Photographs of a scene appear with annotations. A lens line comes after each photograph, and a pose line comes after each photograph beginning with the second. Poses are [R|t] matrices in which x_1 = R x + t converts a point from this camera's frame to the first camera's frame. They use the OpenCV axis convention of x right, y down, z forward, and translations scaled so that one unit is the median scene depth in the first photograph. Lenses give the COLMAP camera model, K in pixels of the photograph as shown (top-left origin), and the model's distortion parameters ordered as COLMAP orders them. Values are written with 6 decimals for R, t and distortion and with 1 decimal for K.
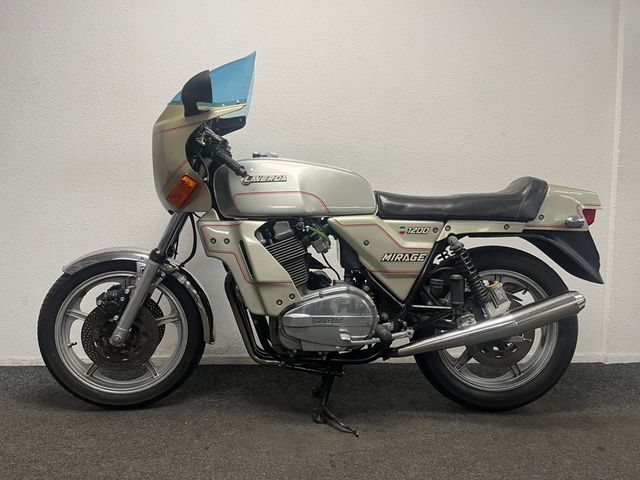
lens RADIAL K [[470.7, 0, 318.0], [0, 470.7, 241.7], [0, 0, 1]] dist [0.074505, -0.109348]
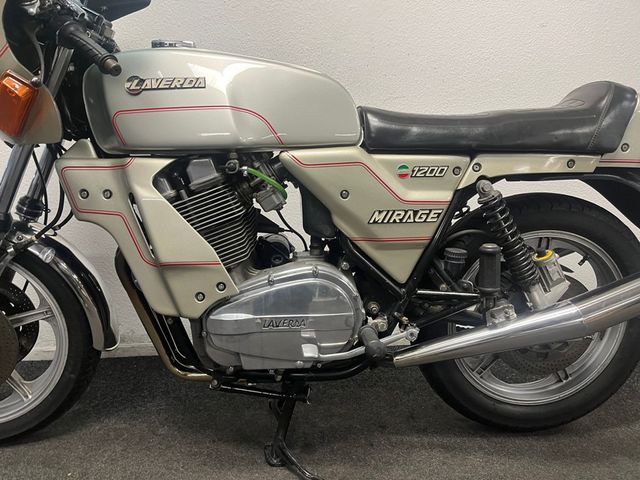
lens RADIAL K [[470.7, 0, 318.0], [0, 470.7, 241.7], [0, 0, 1]] dist [0.074505, -0.109348]
pose [[0.999270, -0.016831, 0.034285, 0.045903], [0.011825, 0.989897, 0.141297, -0.022359], [-0.036317, -0.140788, 0.989373, 0.385413]]
